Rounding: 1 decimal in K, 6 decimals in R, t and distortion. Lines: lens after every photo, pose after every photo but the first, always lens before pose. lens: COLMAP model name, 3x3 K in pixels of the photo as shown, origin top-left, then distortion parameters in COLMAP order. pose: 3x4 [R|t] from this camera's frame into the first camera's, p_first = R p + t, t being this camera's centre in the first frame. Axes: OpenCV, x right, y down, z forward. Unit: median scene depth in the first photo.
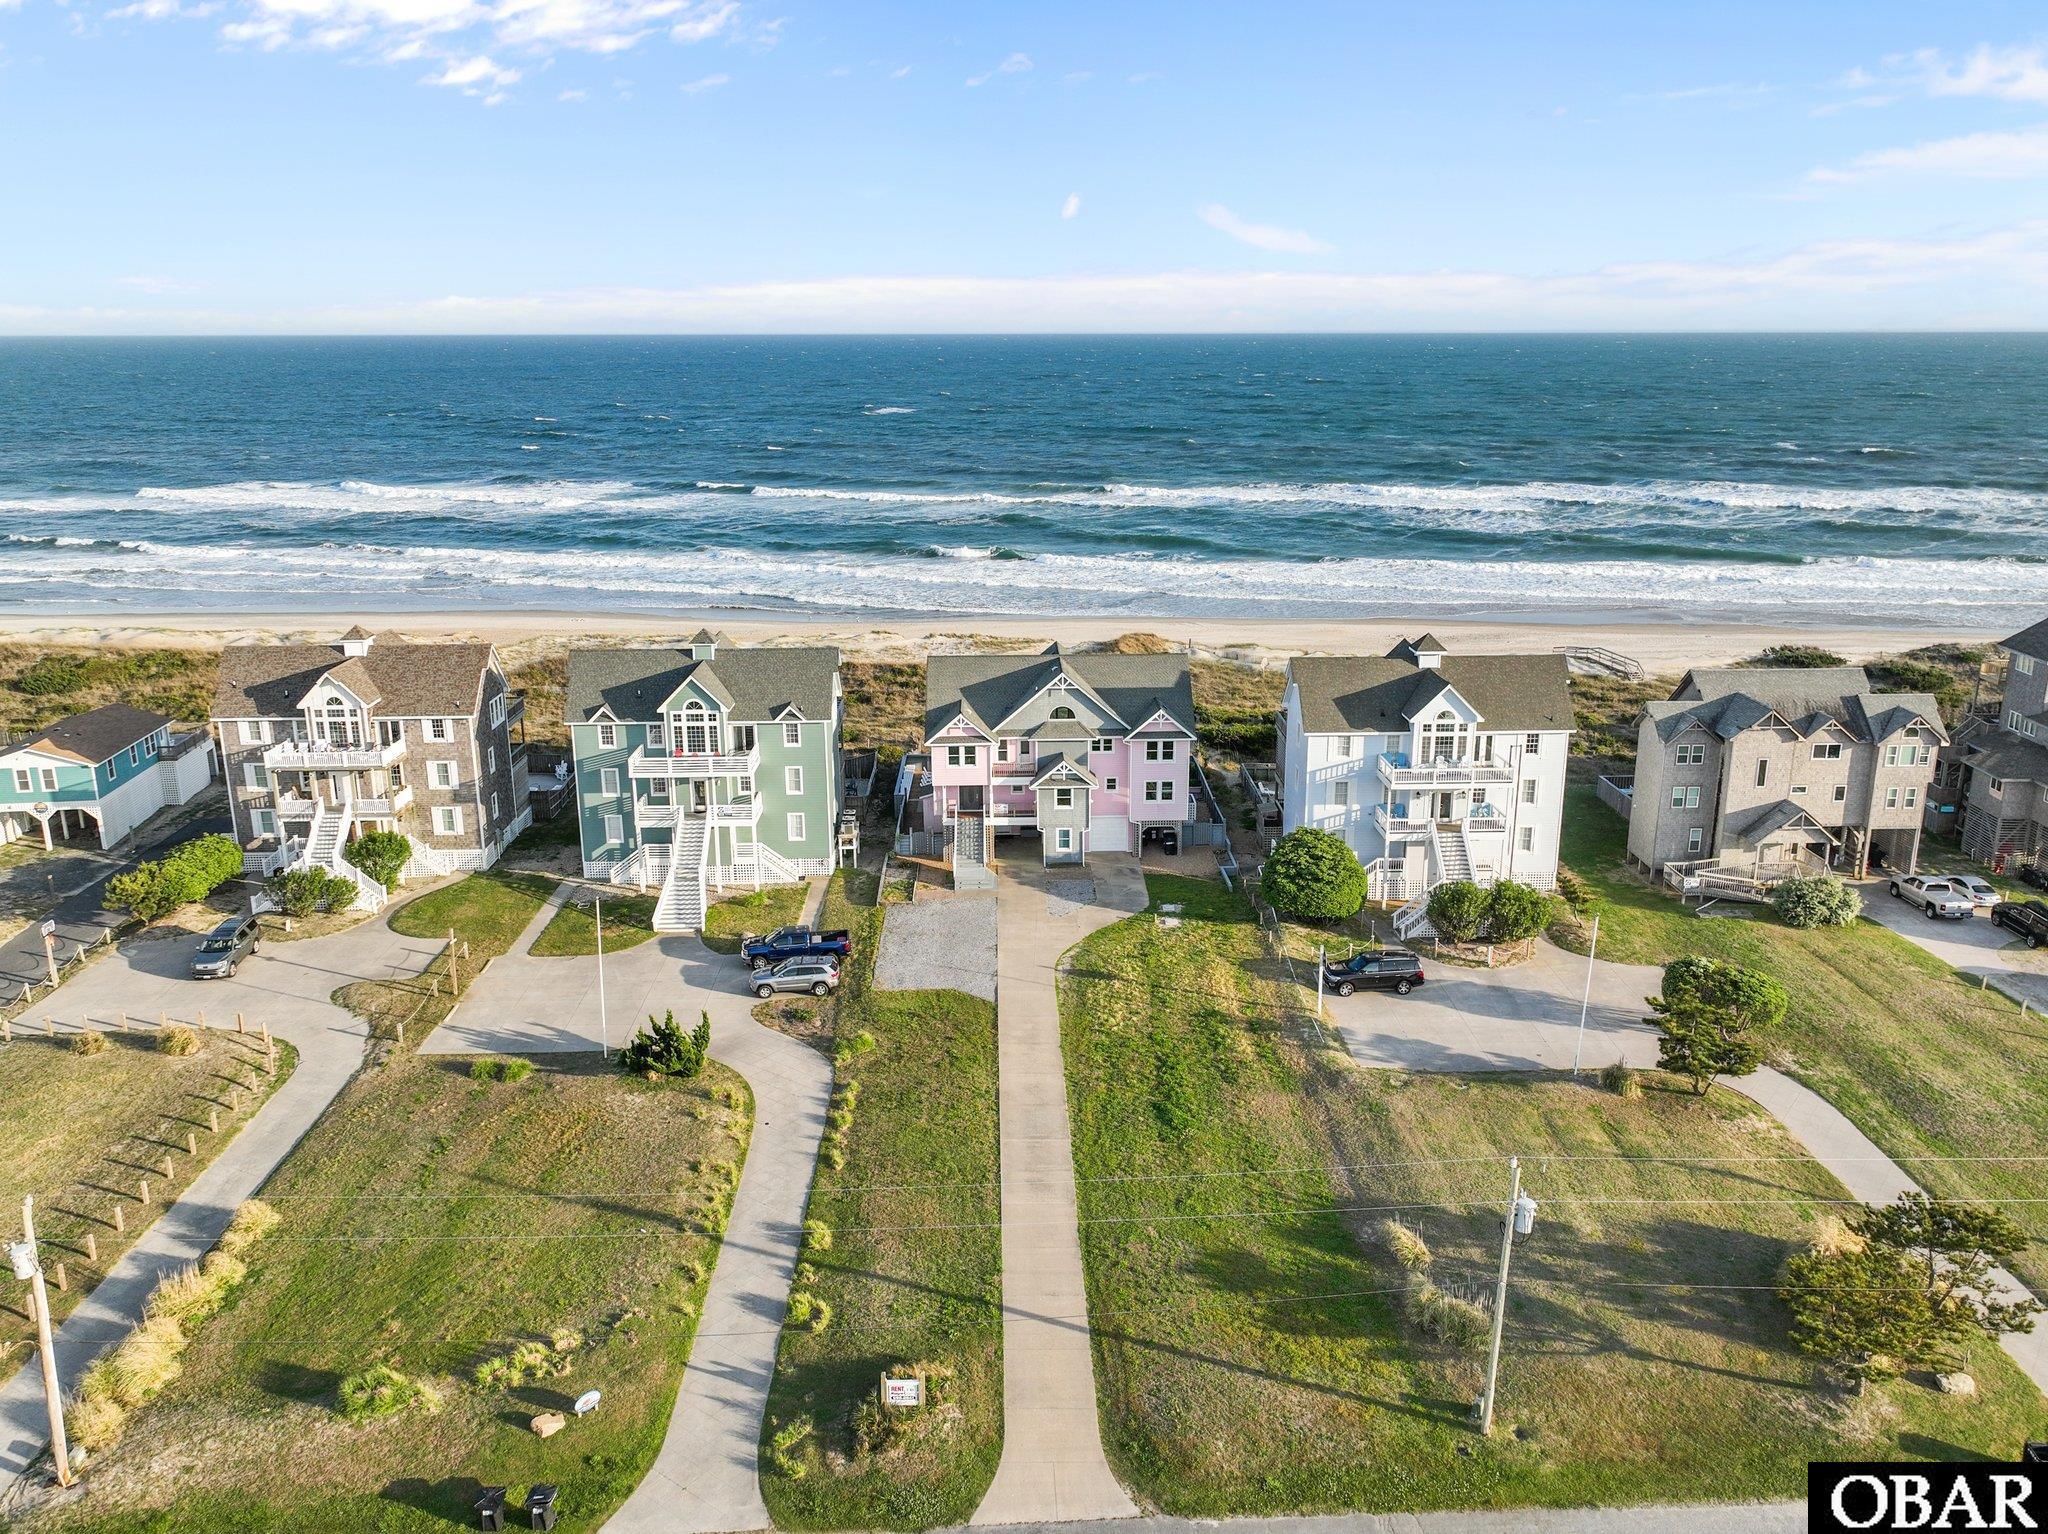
lens RADIAL K [[1503.7, 0, 1026.8], [0, 1503.7, 763.1], [0, 0, 1]] dist [0.007204, 0.002123]
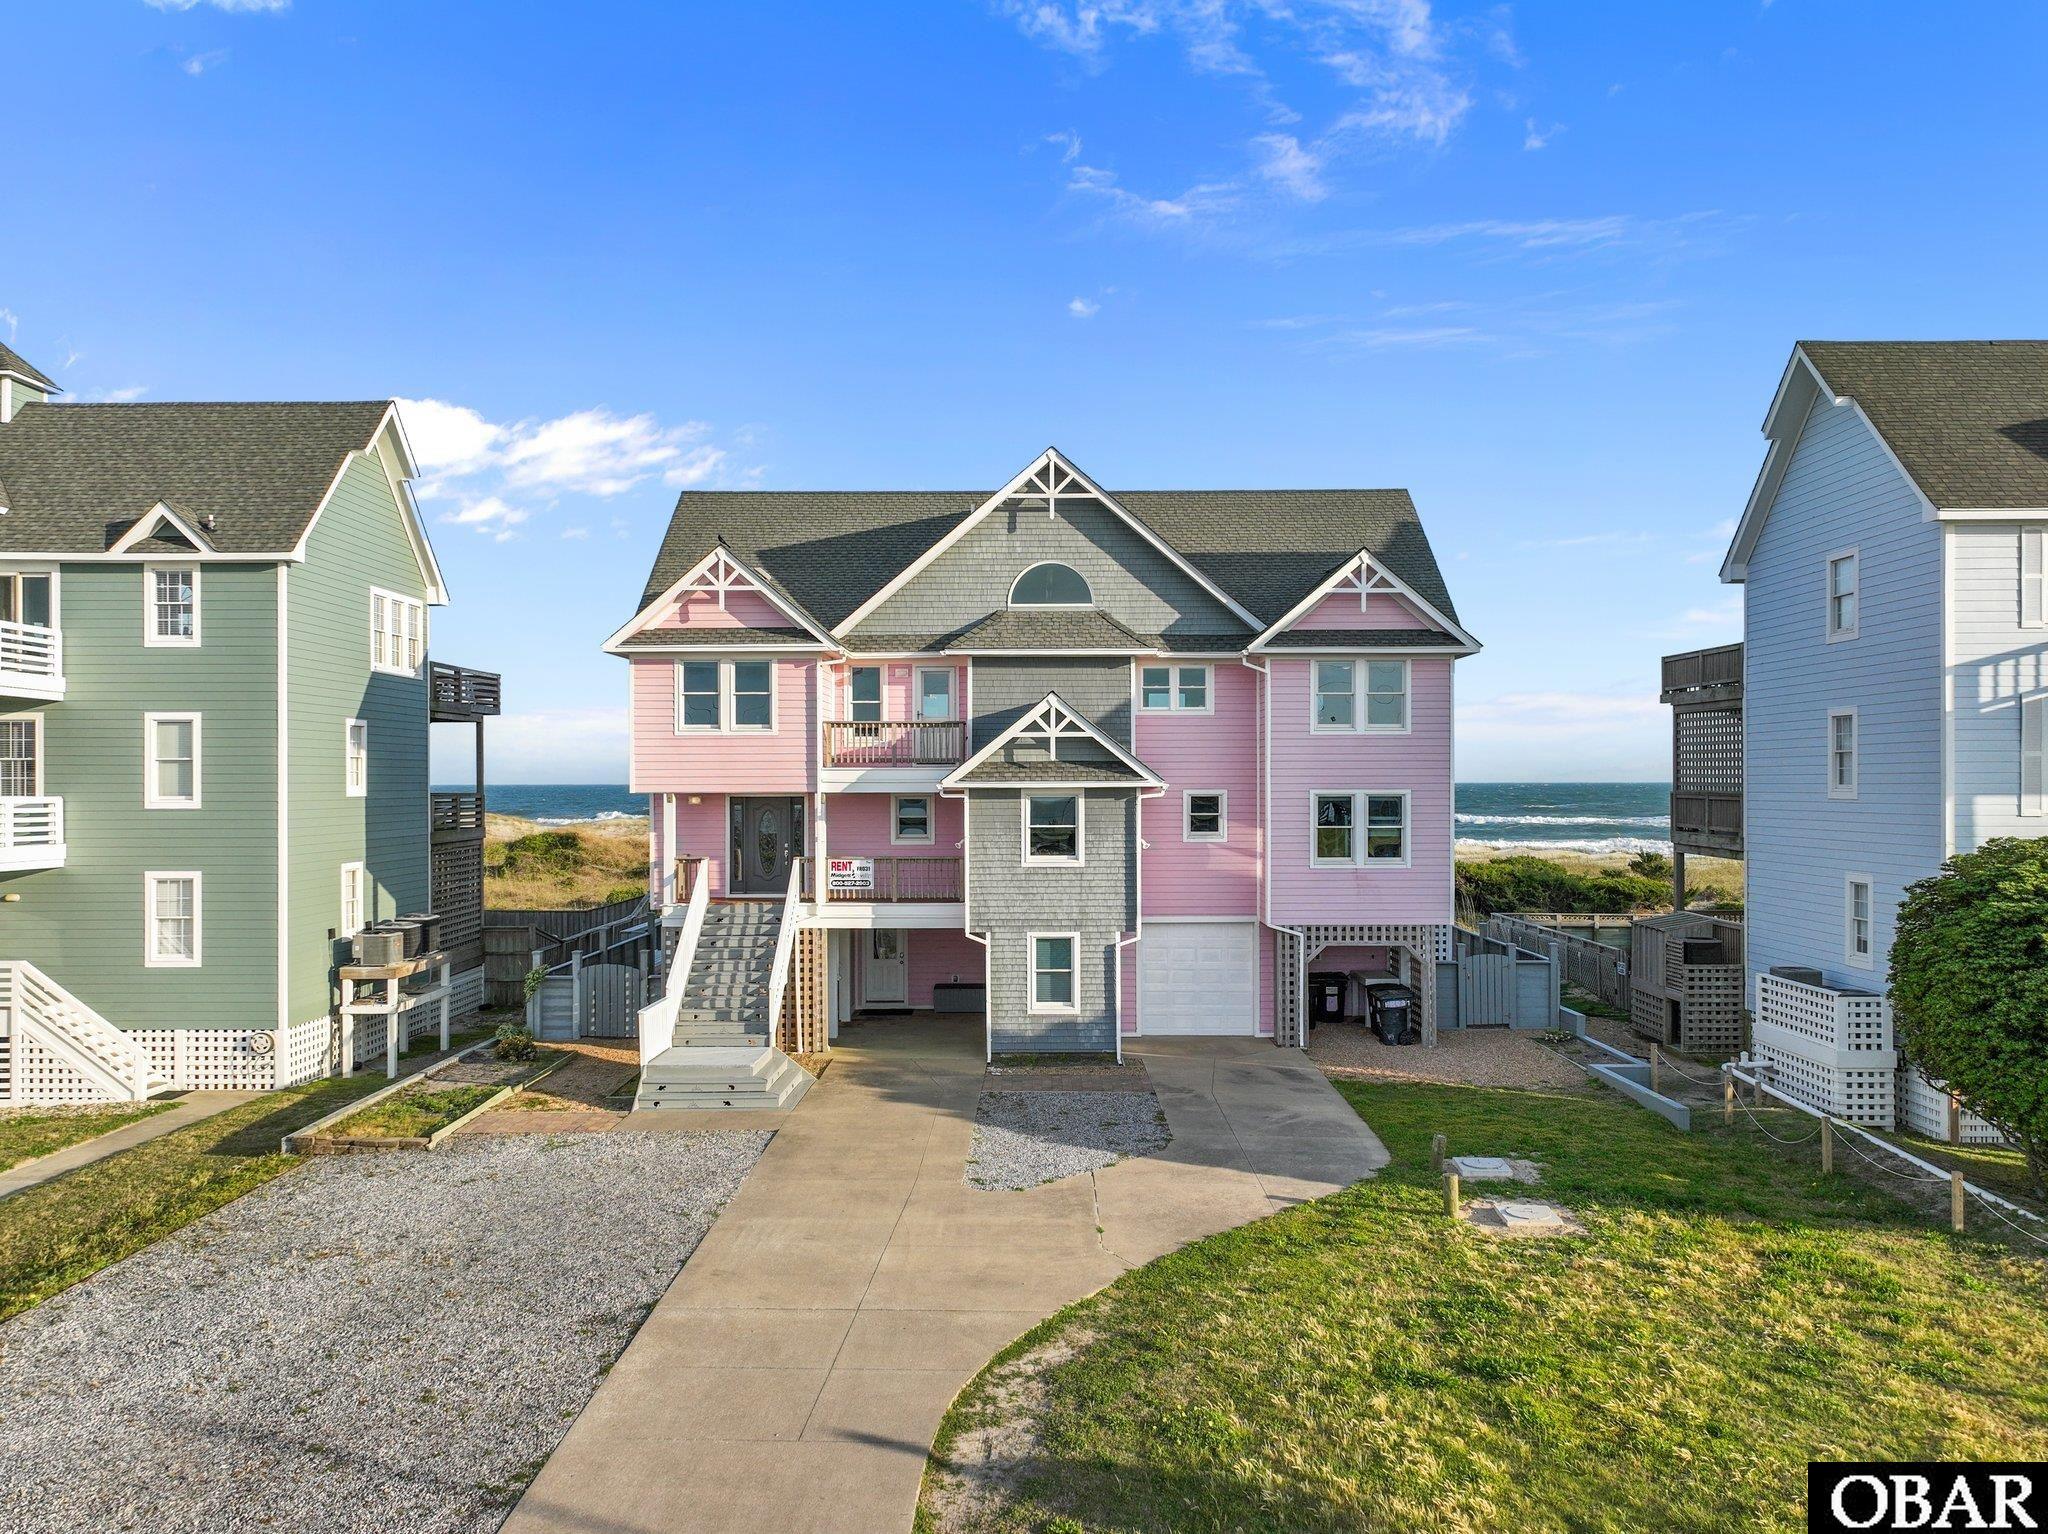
lens RADIAL K [[1503.7, 0, 1027.5], [0, 1503.7, 779.1], [0, 0, 1]] dist [0.007204, 0.002123]
pose [[0.999741, 0.005835, -0.022020, 0.025992], [-0.011434, 0.964590, -0.263506, 0.093095], [0.019703, 0.263689, 0.964406, 0.699651]]
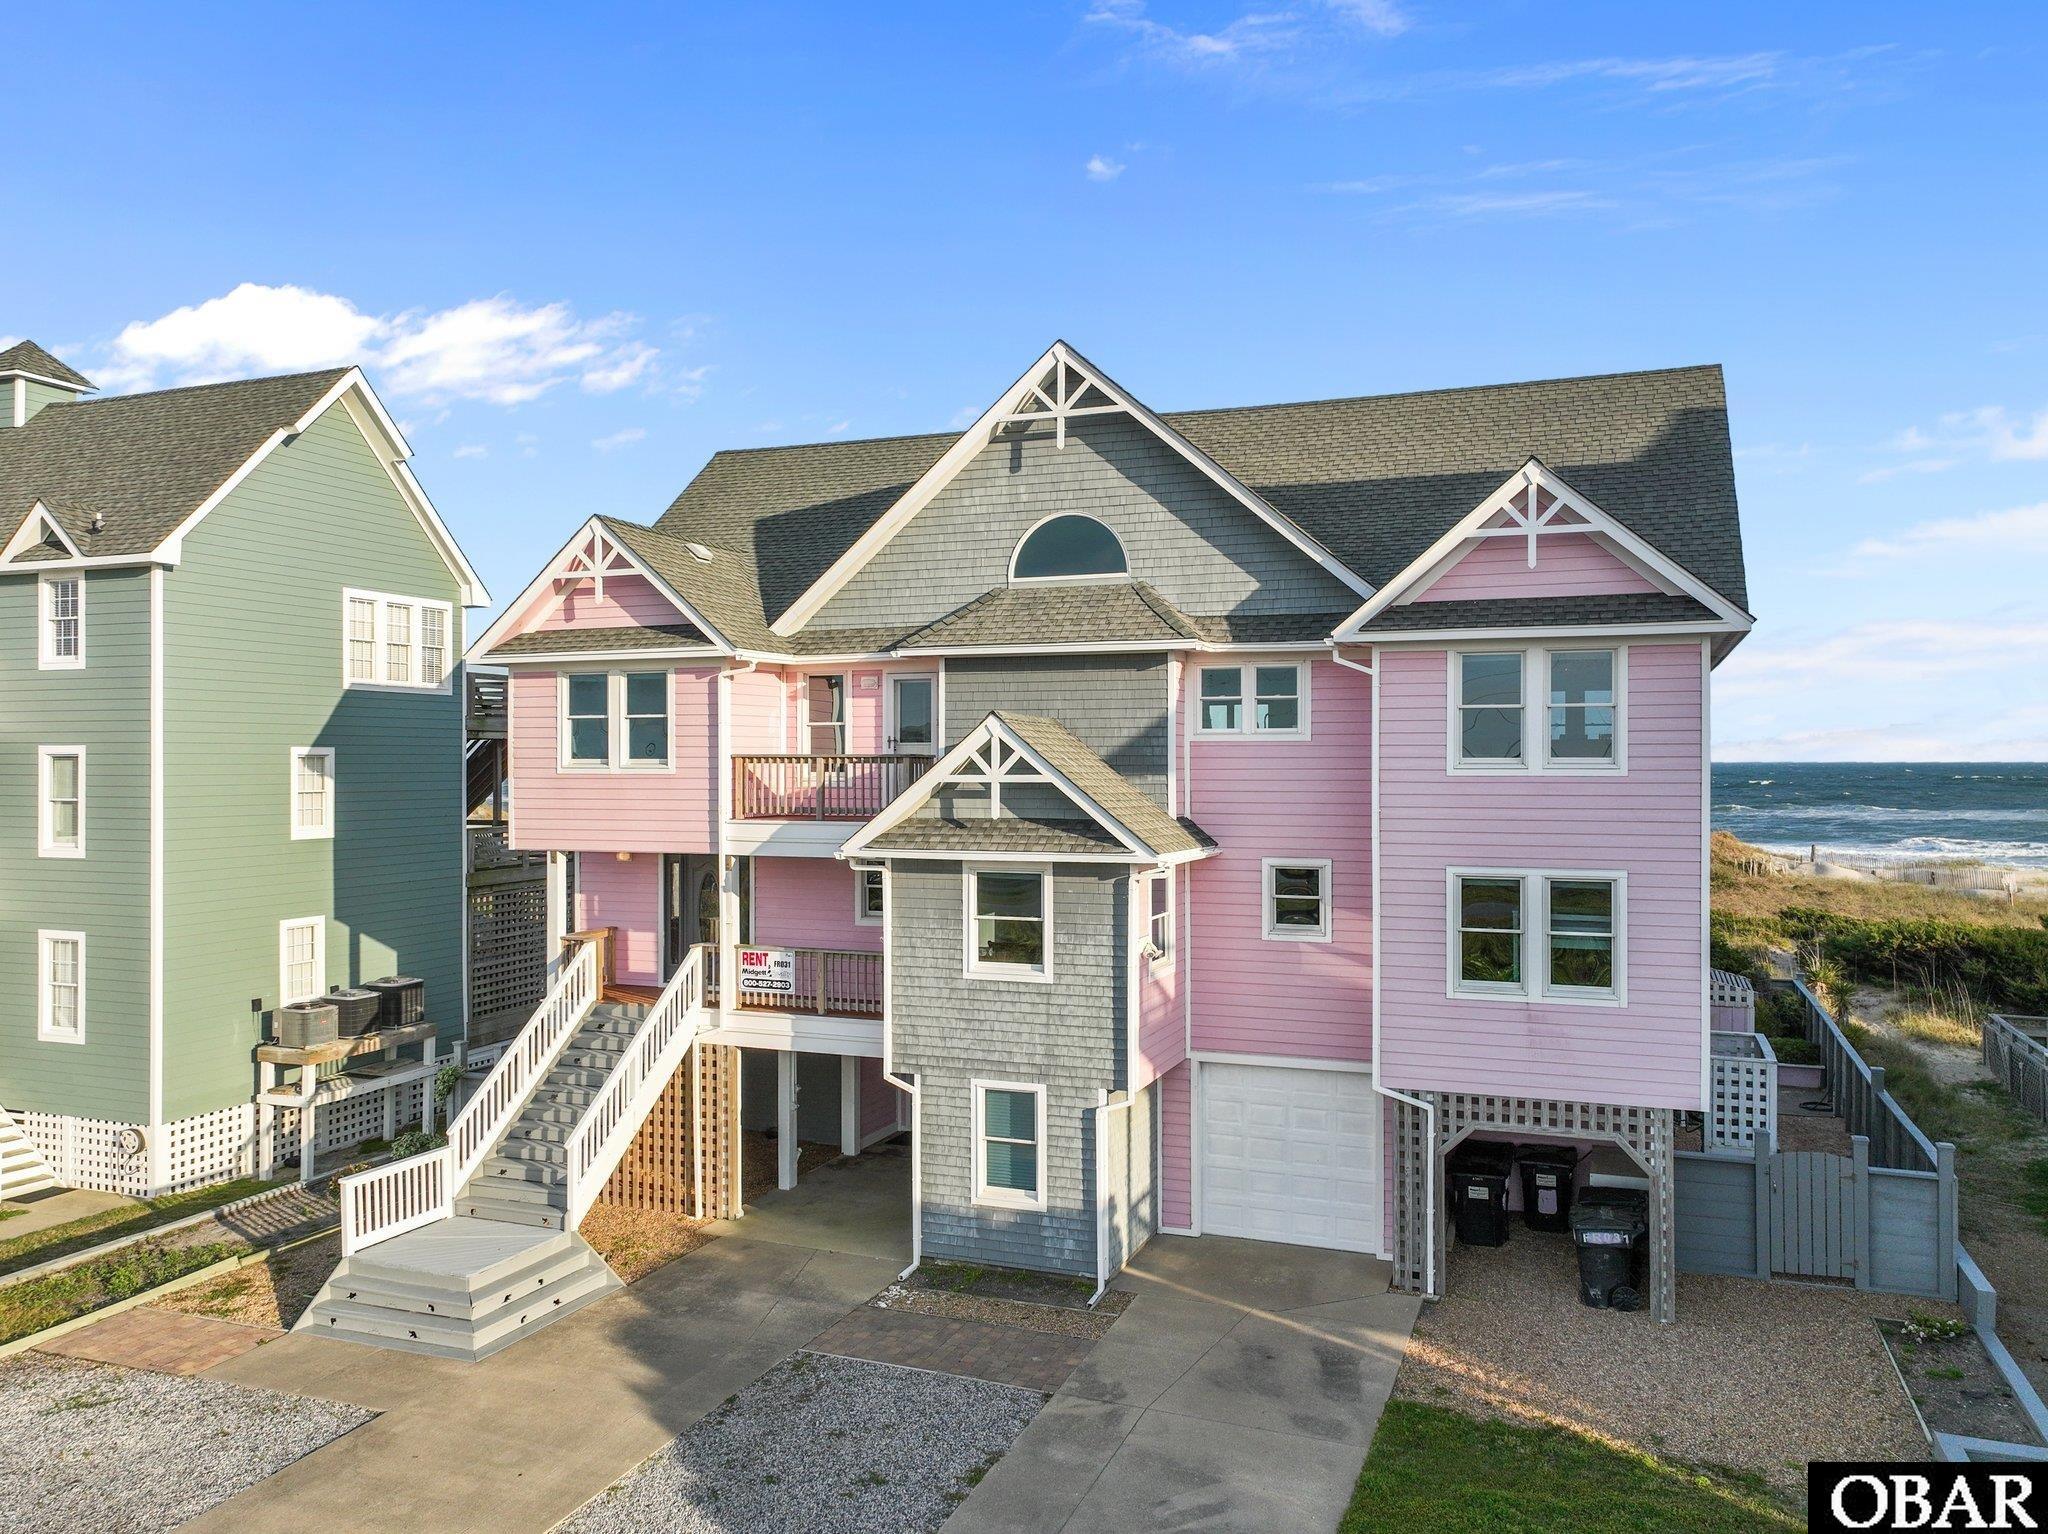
lens RADIAL K [[1503.7, 0, 1036.6], [0, 1503.7, 756.7], [0, 0, 1]] dist [0.007204, 0.002123]
pose [[0.927056, 0.006335, -0.374869, 0.101223], [-0.104683, 0.964466, -0.242584, 0.049549], [0.360012, 0.264132, 0.894777, 0.813457]]
